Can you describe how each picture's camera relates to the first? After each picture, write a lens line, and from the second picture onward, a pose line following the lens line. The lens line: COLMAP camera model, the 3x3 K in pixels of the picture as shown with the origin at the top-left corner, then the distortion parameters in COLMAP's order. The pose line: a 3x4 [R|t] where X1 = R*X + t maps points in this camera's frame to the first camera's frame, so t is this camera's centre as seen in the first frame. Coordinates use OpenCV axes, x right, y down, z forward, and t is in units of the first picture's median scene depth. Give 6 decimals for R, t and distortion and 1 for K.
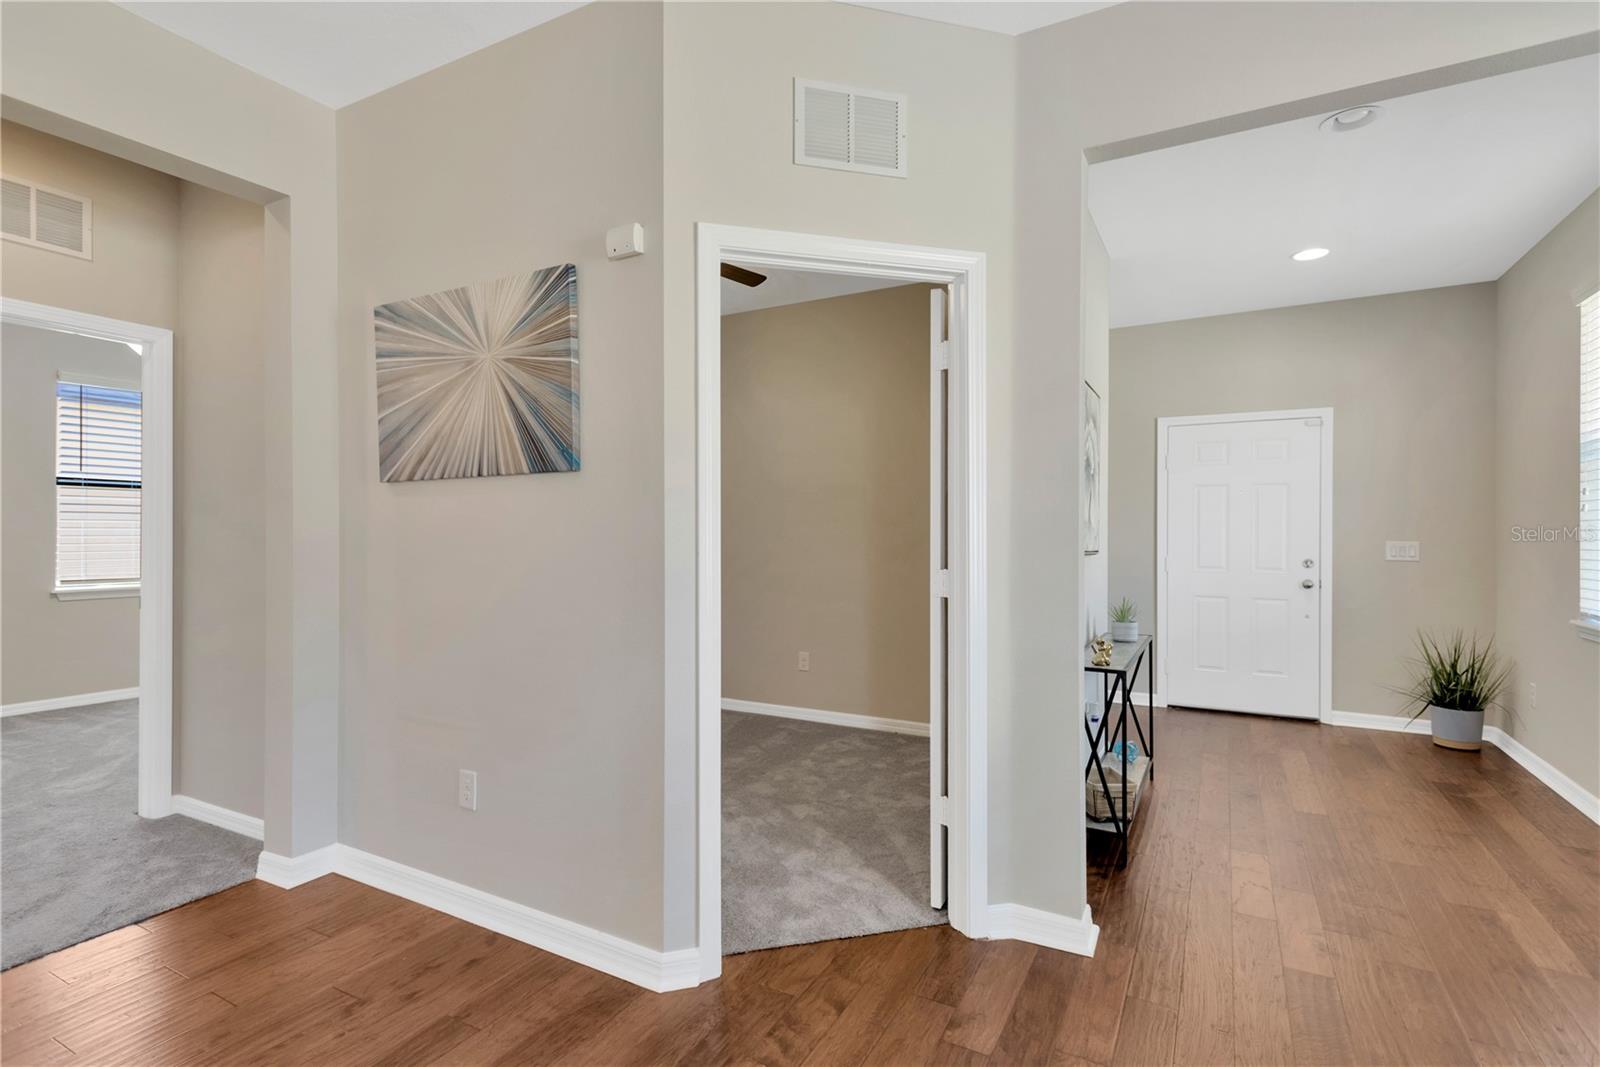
lens RADIAL K [[791.3, 0, 798.7], [0, 791.3, 535.9], [0, 0, 1]] dist [0.002782, 0.000275]
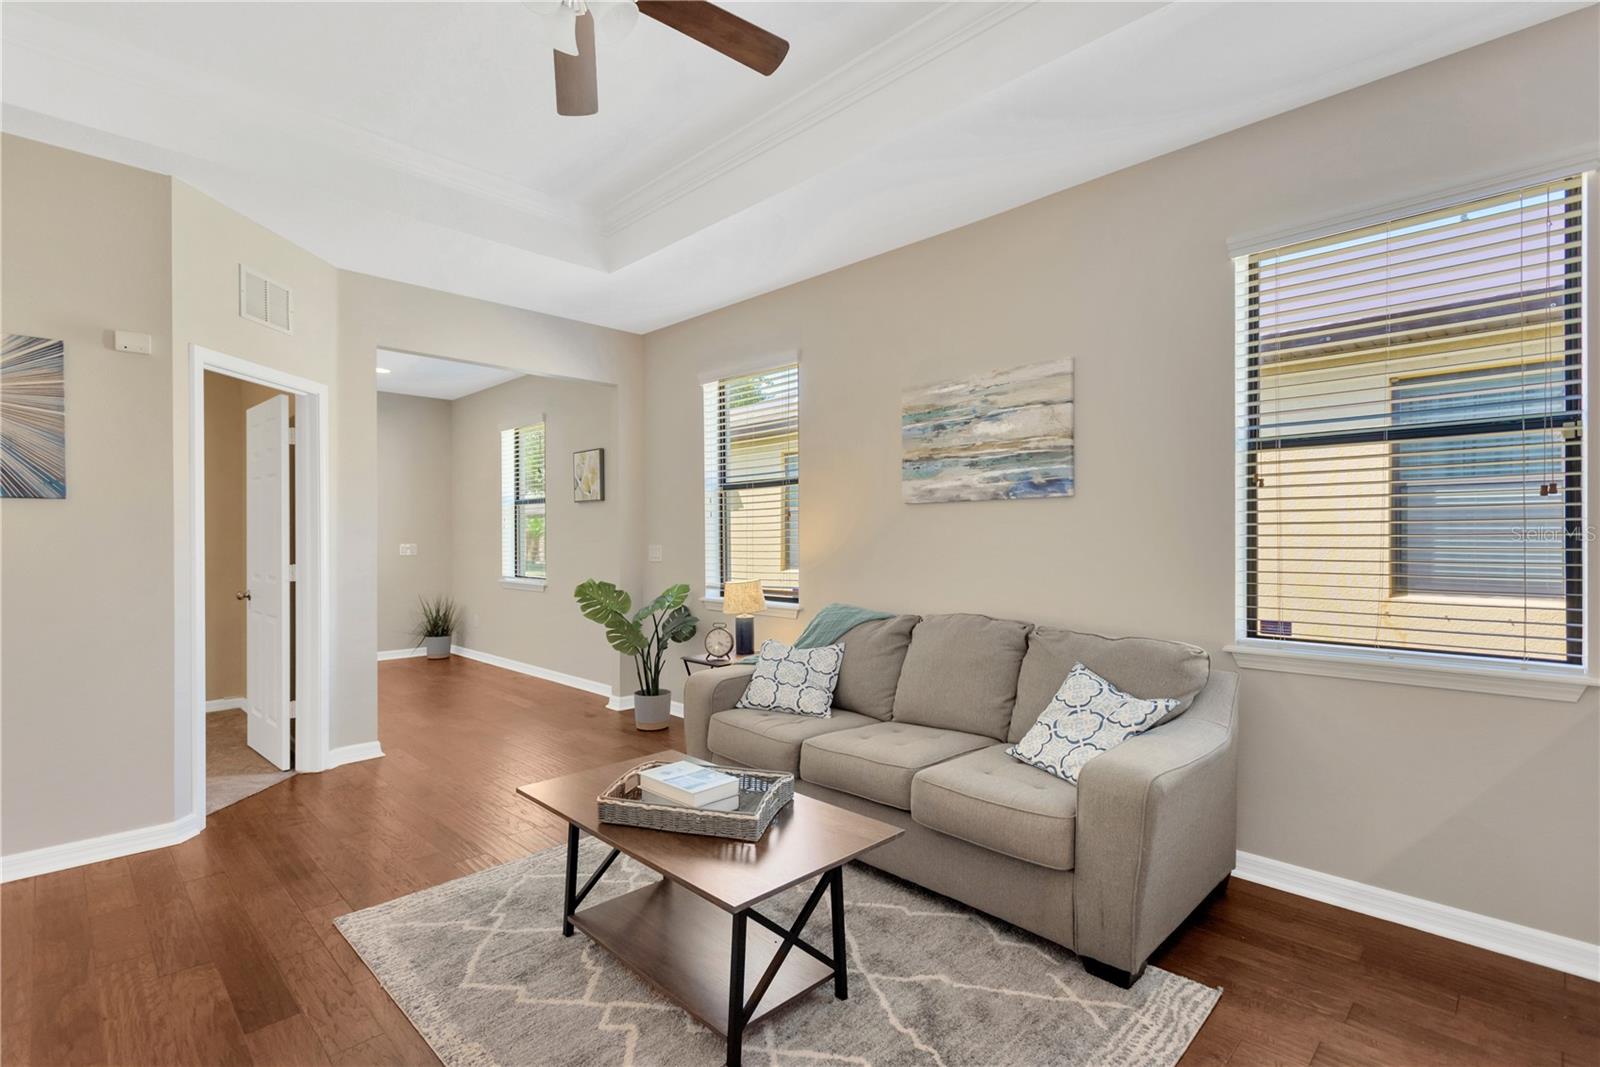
lens RADIAL K [[751.8, 0, 796.9], [0, 751.8, 530.0], [0, 0, 1]] dist [0.023942, -0.008284]
pose [[0.282525, 0.005084, 0.959247, -1.093549], [0.007356, 0.999945, -0.007466, -0.010509], [-0.959232, 0.009166, 0.282472, -0.495416]]
